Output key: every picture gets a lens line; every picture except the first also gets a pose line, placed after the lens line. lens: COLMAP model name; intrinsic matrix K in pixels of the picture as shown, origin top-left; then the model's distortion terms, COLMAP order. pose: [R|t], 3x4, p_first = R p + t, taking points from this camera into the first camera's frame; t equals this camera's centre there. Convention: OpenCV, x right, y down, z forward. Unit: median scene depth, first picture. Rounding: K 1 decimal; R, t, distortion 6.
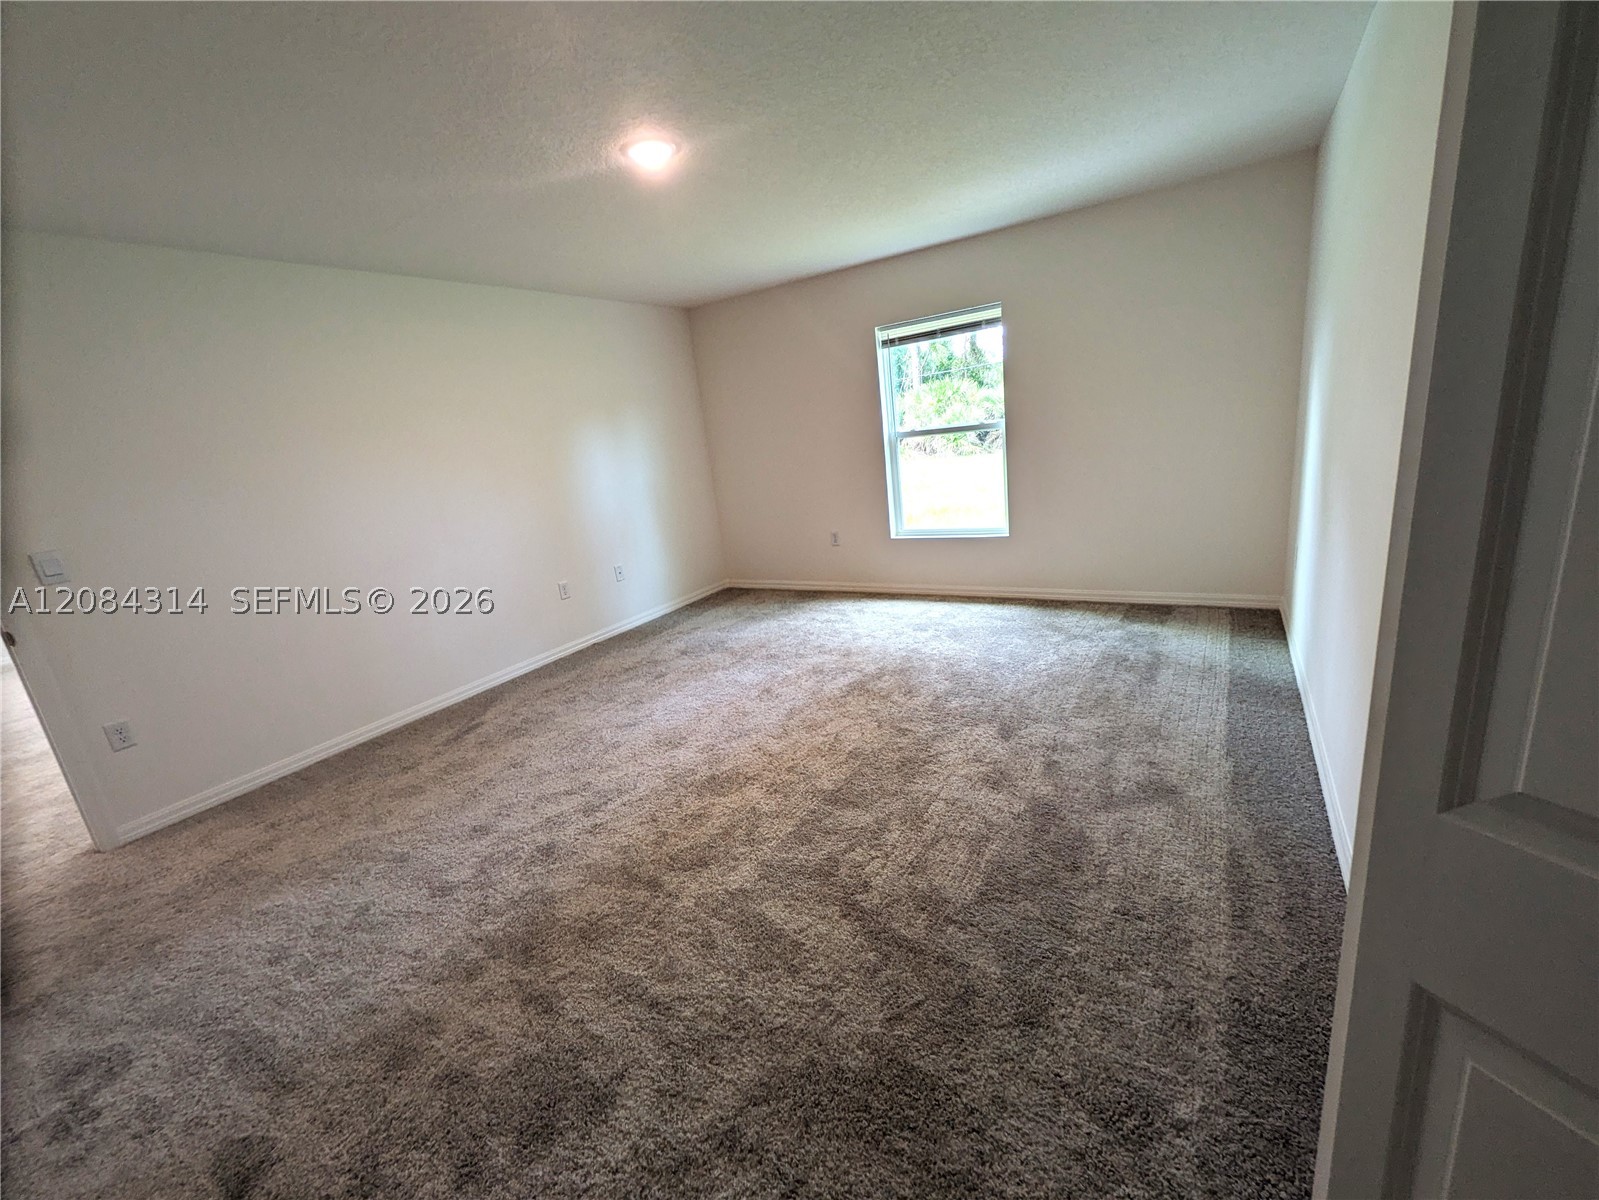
lens RADIAL K [[658.2, 0, 804.2], [0, 658.2, 602.6], [0, 0, 1]] dist [0.003319, 0.000366]
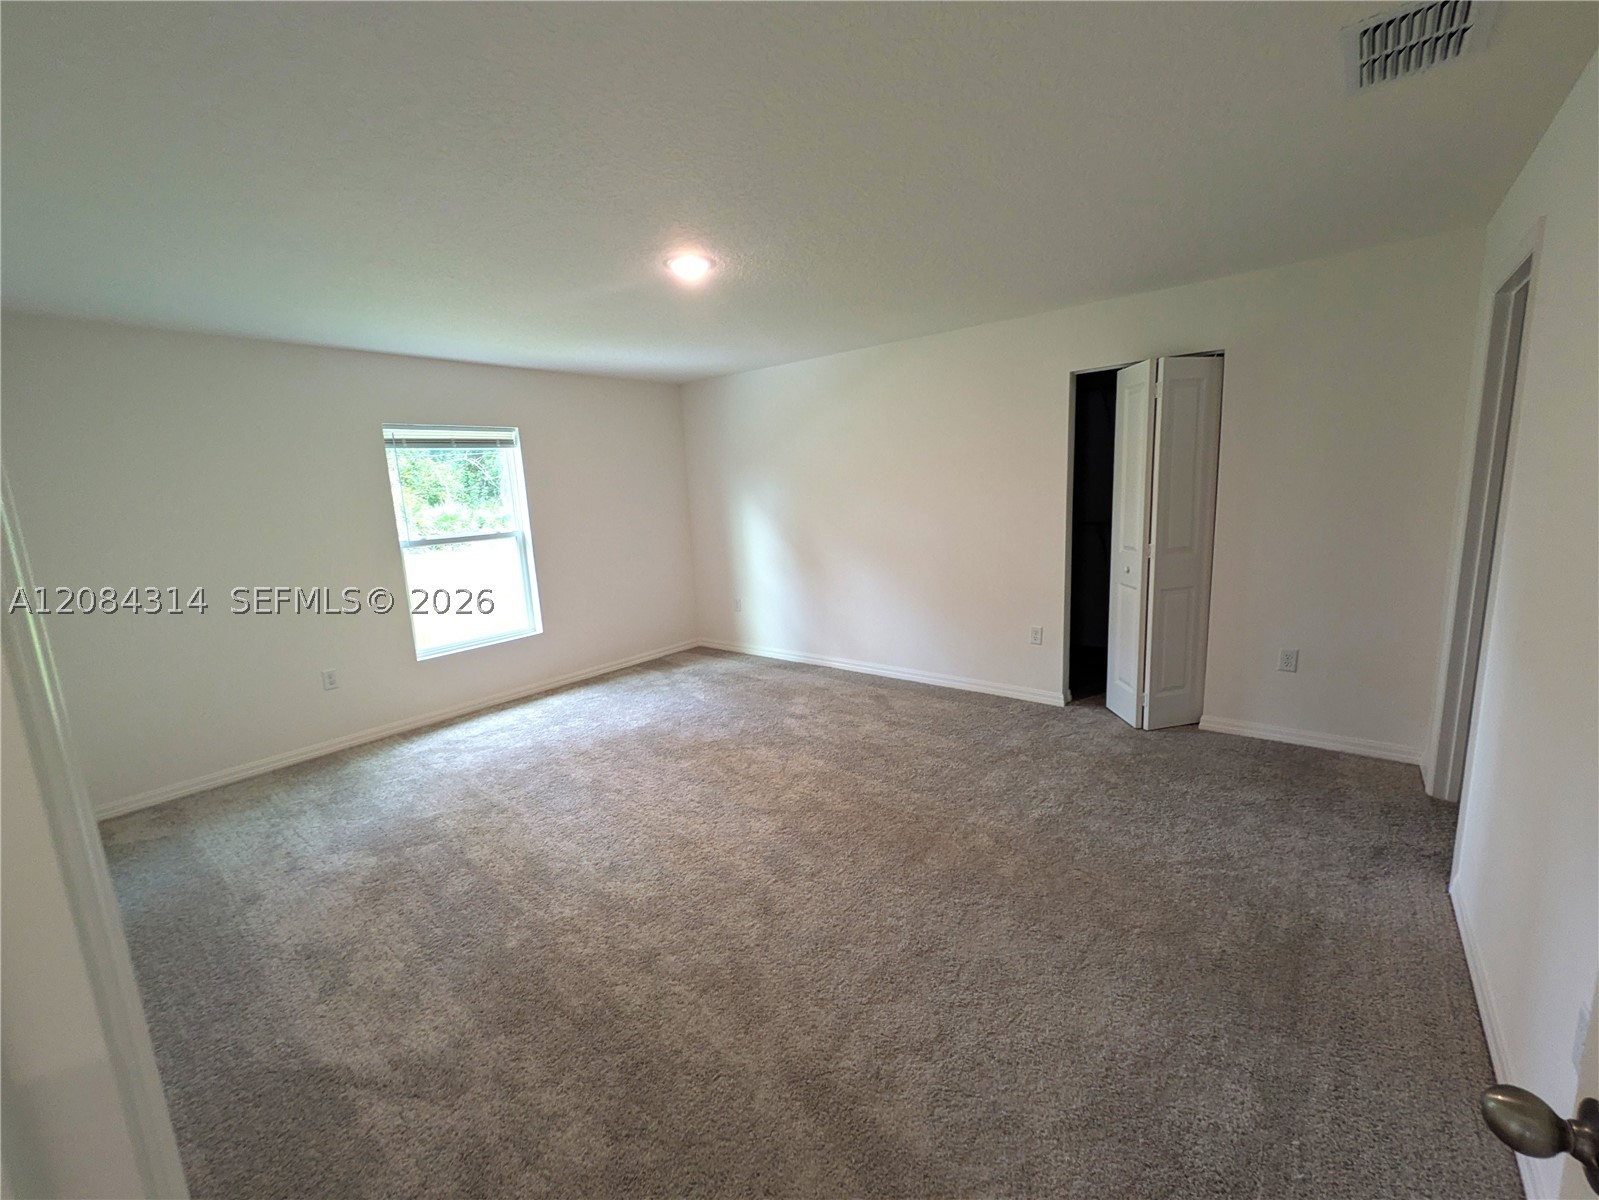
lens RADIAL K [[658.2, 0, 798.9], [0, 658.2, 589.3], [0, 0, 1]] dist [0.003319, 0.000366]
pose [[0.145570, -0.049125, 0.988128, -0.730863], [0.295262, 0.955408, 0.004001, -0.050941], [-0.944261, 0.291174, 0.153583, 0.434171]]
